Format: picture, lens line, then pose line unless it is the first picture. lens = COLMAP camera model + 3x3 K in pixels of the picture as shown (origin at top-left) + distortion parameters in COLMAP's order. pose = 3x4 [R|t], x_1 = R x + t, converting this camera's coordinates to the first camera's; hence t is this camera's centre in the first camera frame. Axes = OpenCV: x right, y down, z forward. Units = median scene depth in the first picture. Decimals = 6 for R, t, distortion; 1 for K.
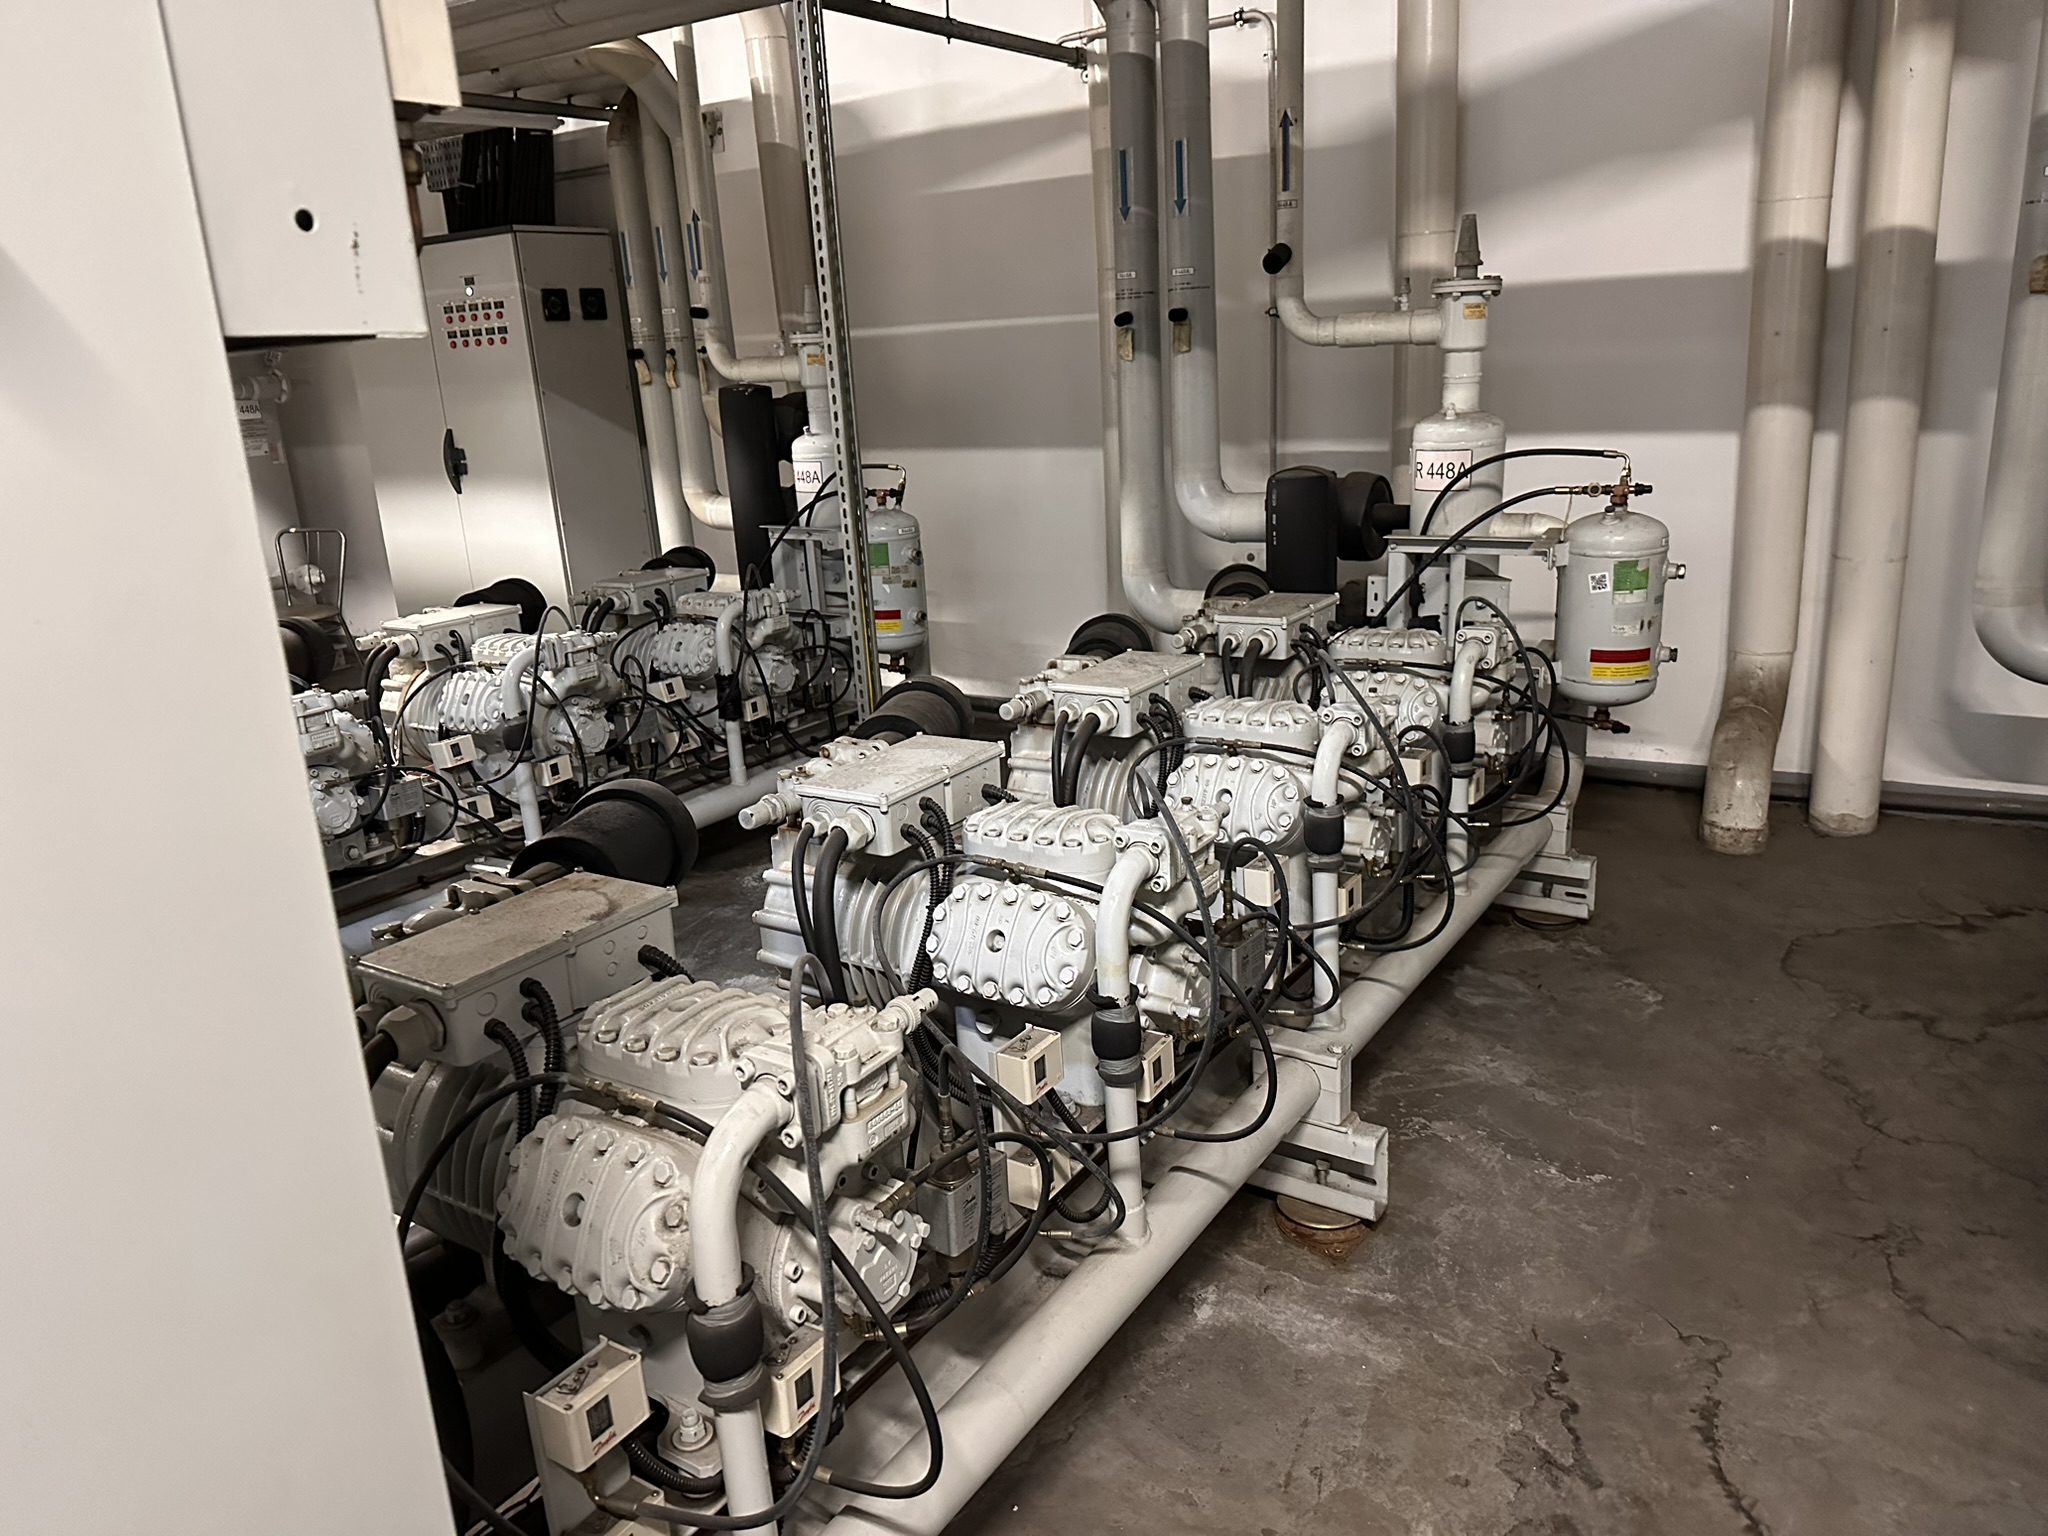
lens RADIAL K [[1442.5, 0, 1037.6], [0, 1442.5, 766.5], [0, 0, 1]] dist [0.007508, 0.003093]
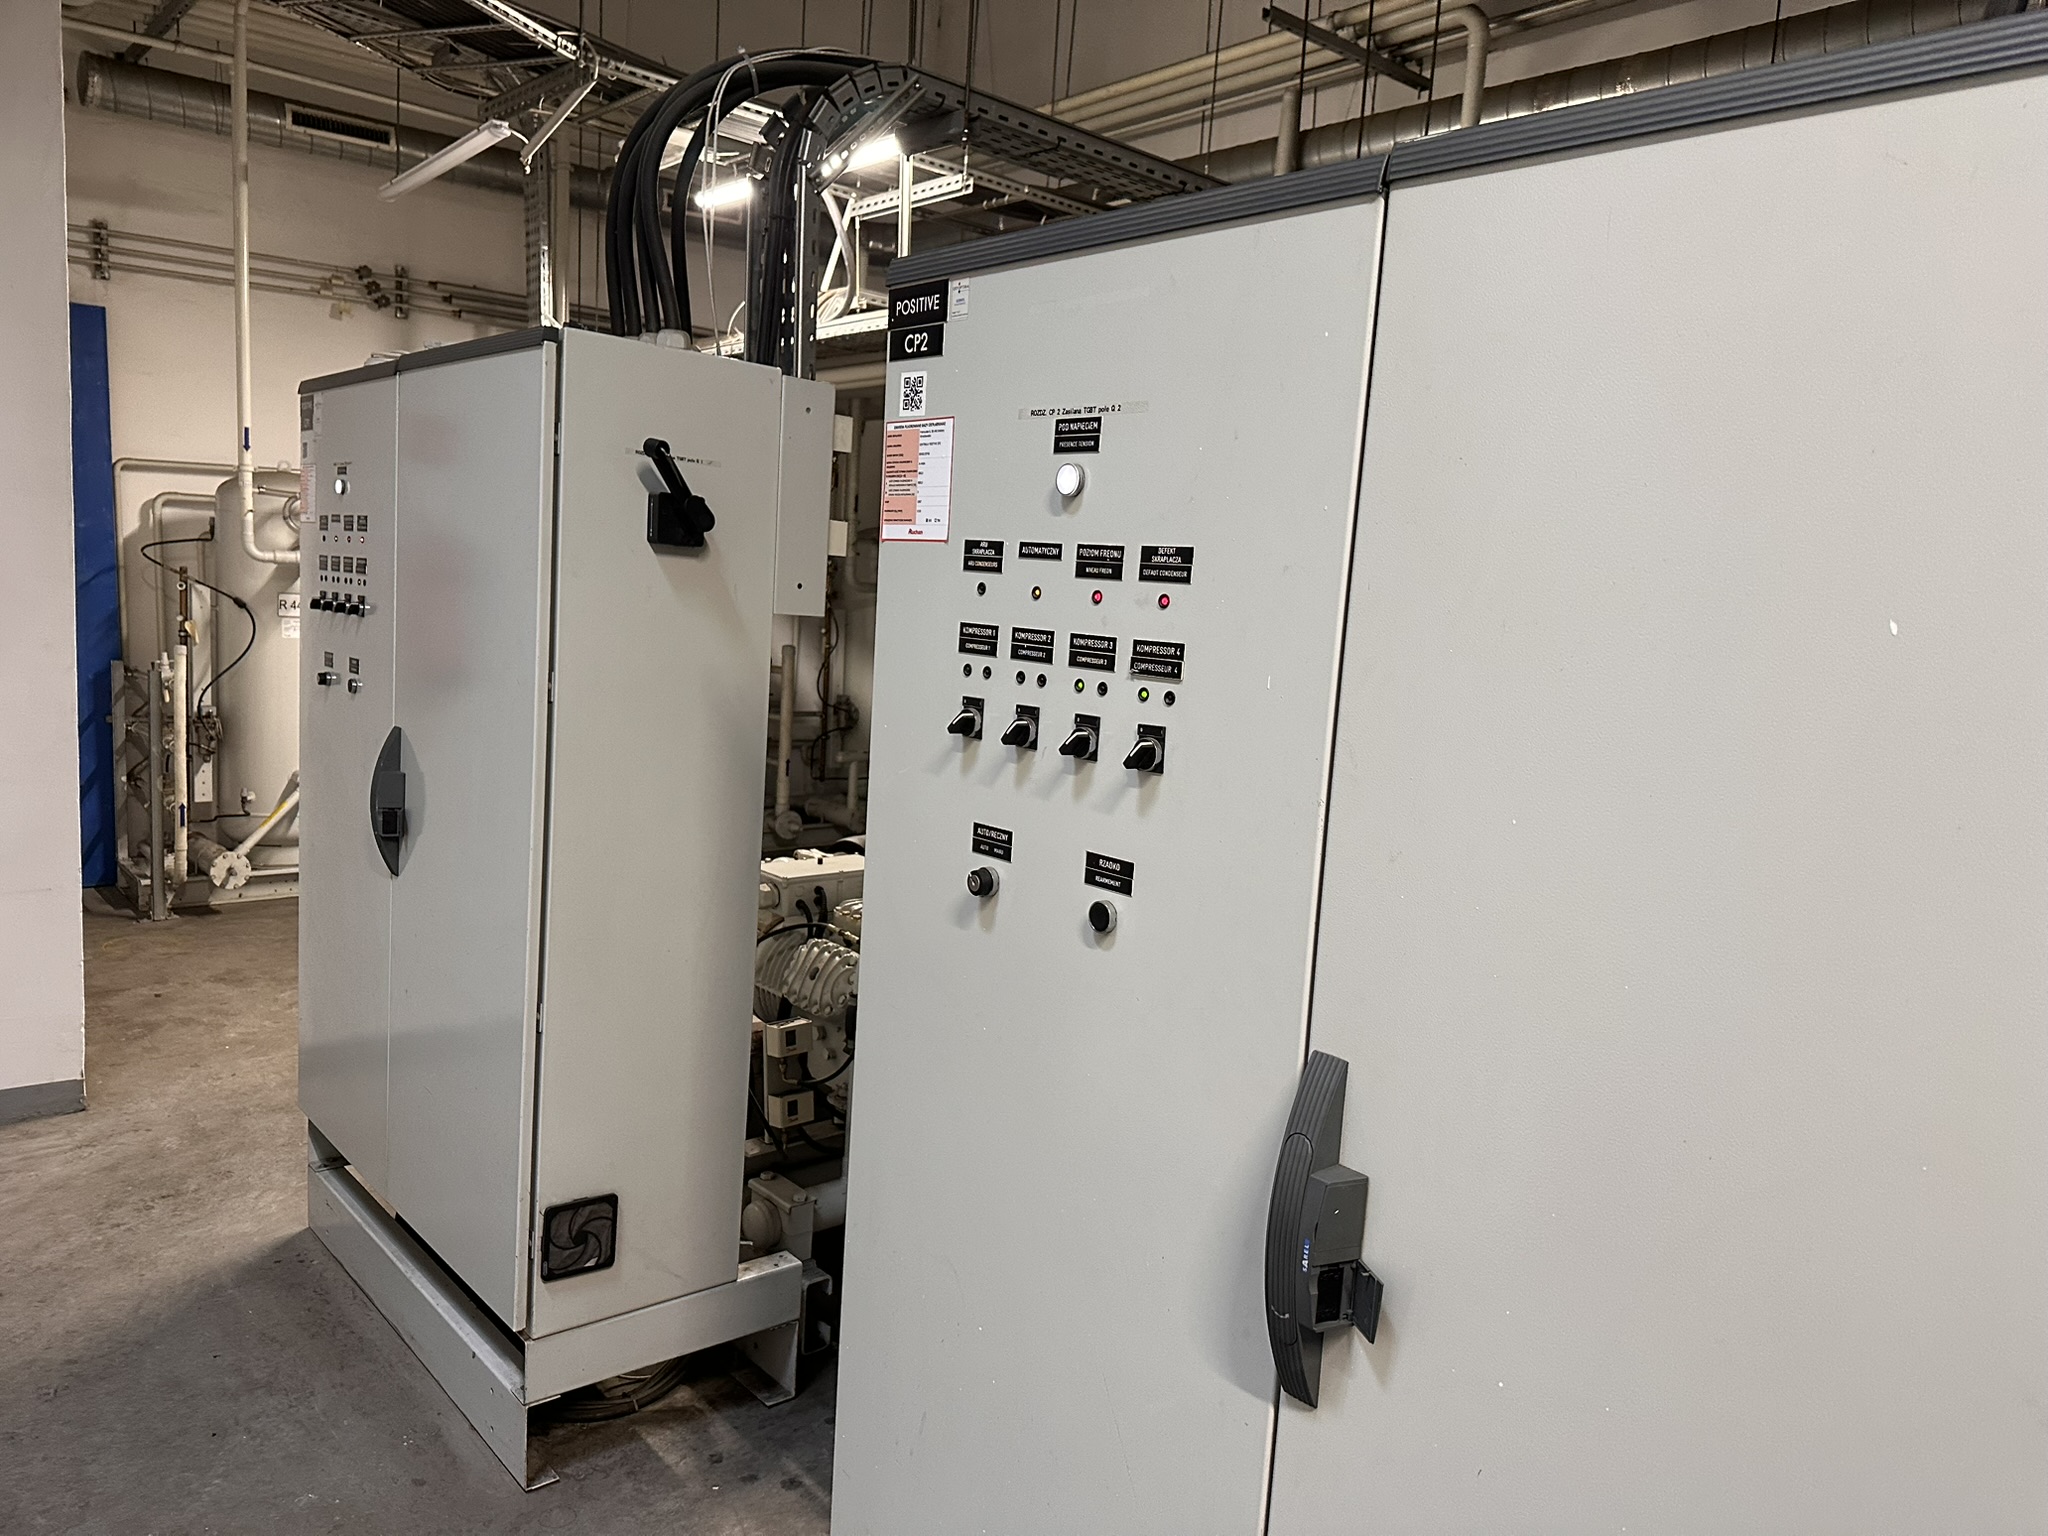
lens RADIAL K [[1442.5, 0, 1021.2], [0, 1442.5, 767.6], [0, 0, 1]] dist [0.007508, 0.003093]
pose [[0.963158, 0.137883, -0.230898, -0.125701], [-0.170857, 0.976758, -0.129426, -0.073246], [0.207686, 0.164108, 0.964331, 0.257444]]
